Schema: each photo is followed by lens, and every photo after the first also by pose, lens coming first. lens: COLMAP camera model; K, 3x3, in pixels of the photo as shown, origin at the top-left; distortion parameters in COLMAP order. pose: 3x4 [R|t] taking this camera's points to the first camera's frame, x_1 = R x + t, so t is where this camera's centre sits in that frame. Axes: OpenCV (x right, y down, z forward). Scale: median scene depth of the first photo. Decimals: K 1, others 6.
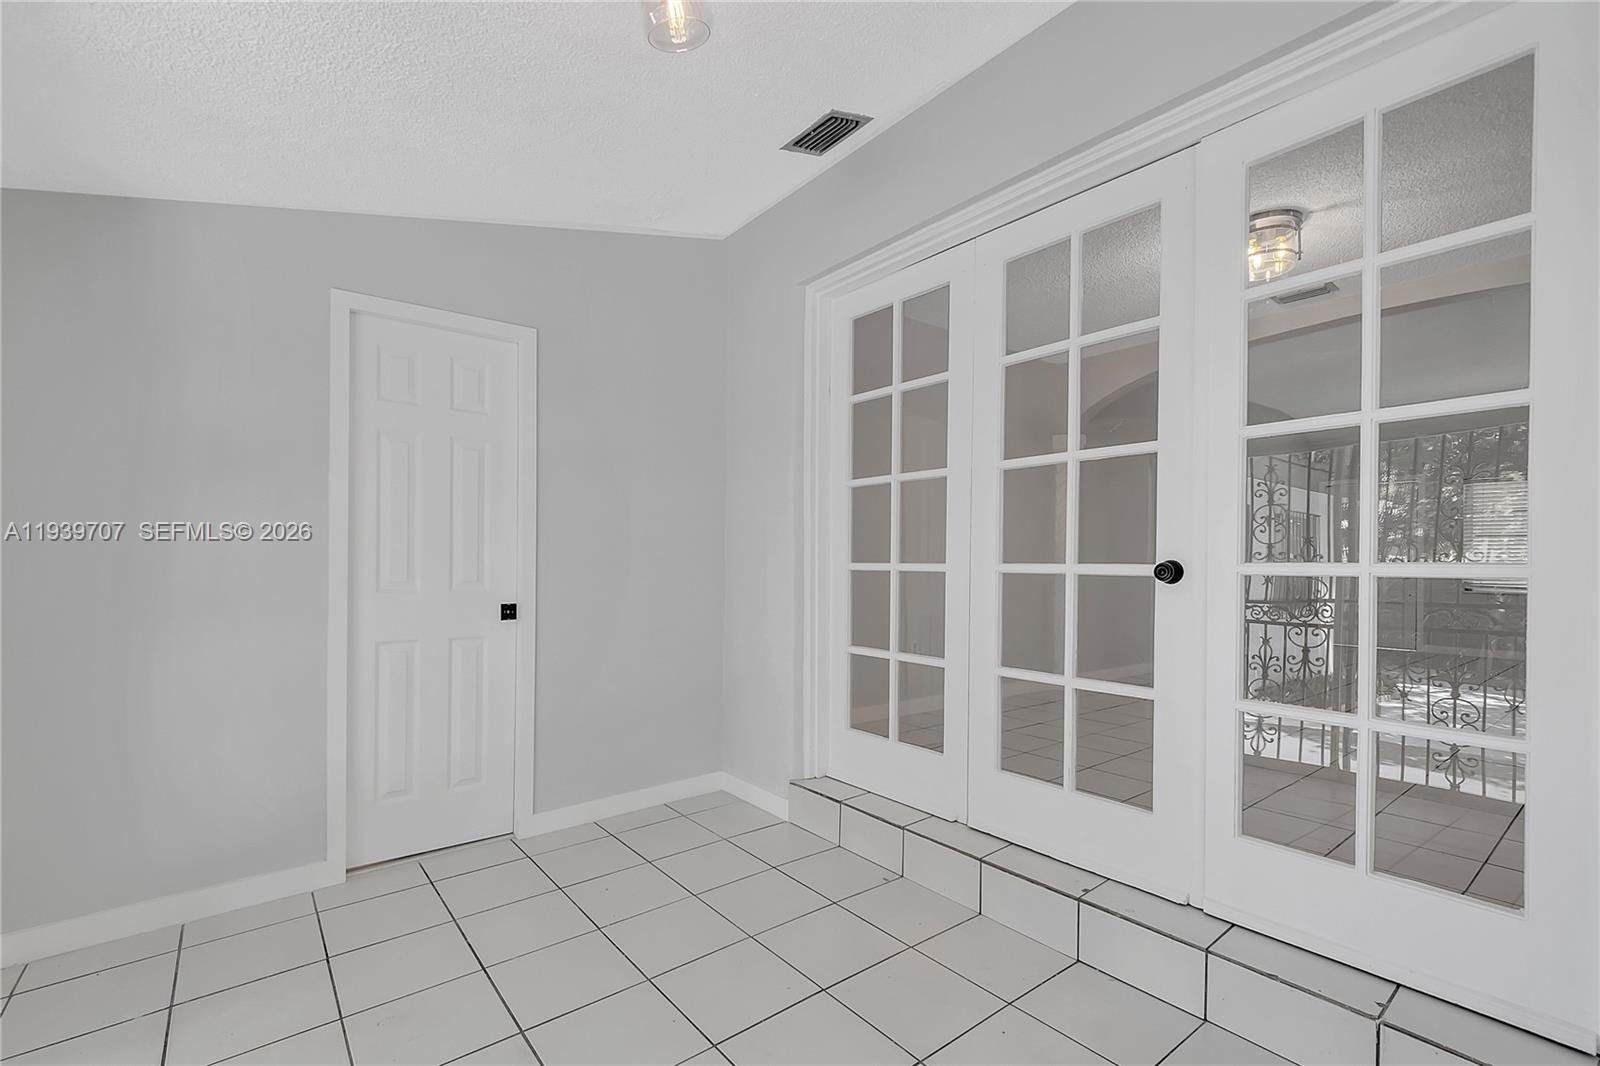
lens RADIAL K [[715.6, 0, 790.1], [0, 715.6, 559.6], [0, 0, 1]] dist [0.051202, -0.025300]
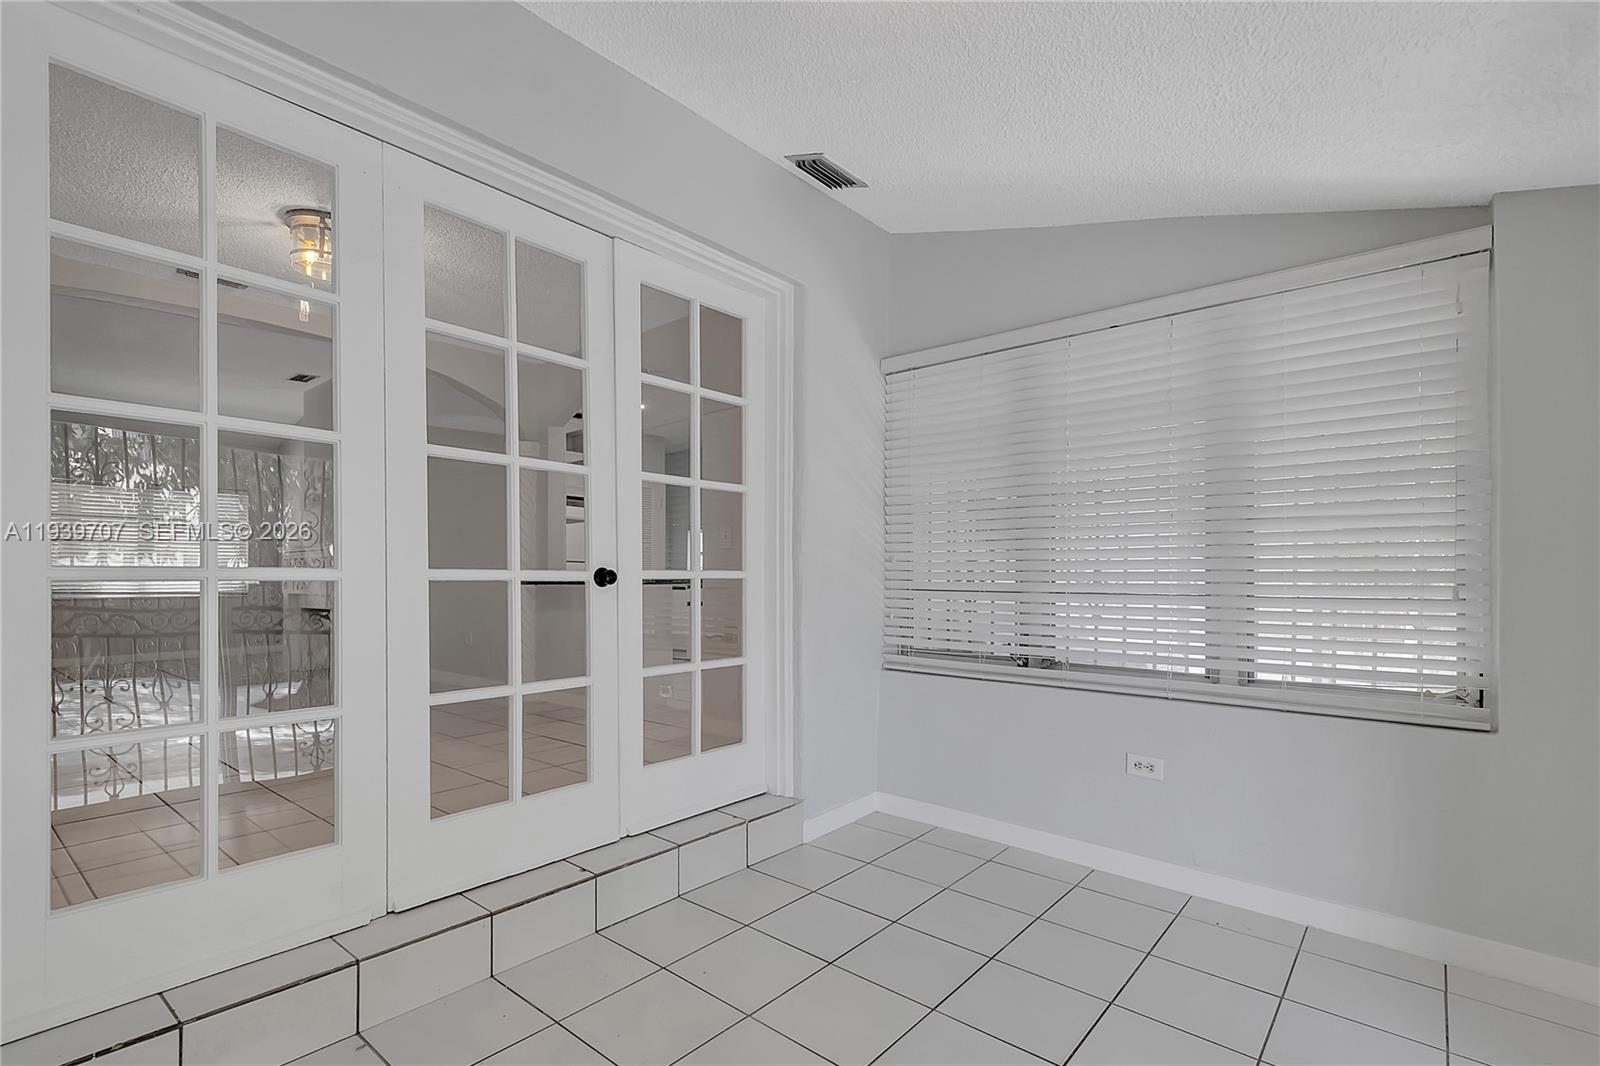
lens RADIAL K [[756.1, 0, 774.7], [0, 756.1, 572.4], [0, 0, 1]] dist [-0.002168, 0.000169]
pose [[-0.182871, -0.003360, 0.983131, -0.700097], [-0.004208, 0.999988, 0.002635, 0.004993], [-0.983128, -0.003655, -0.182882, 0.859739]]
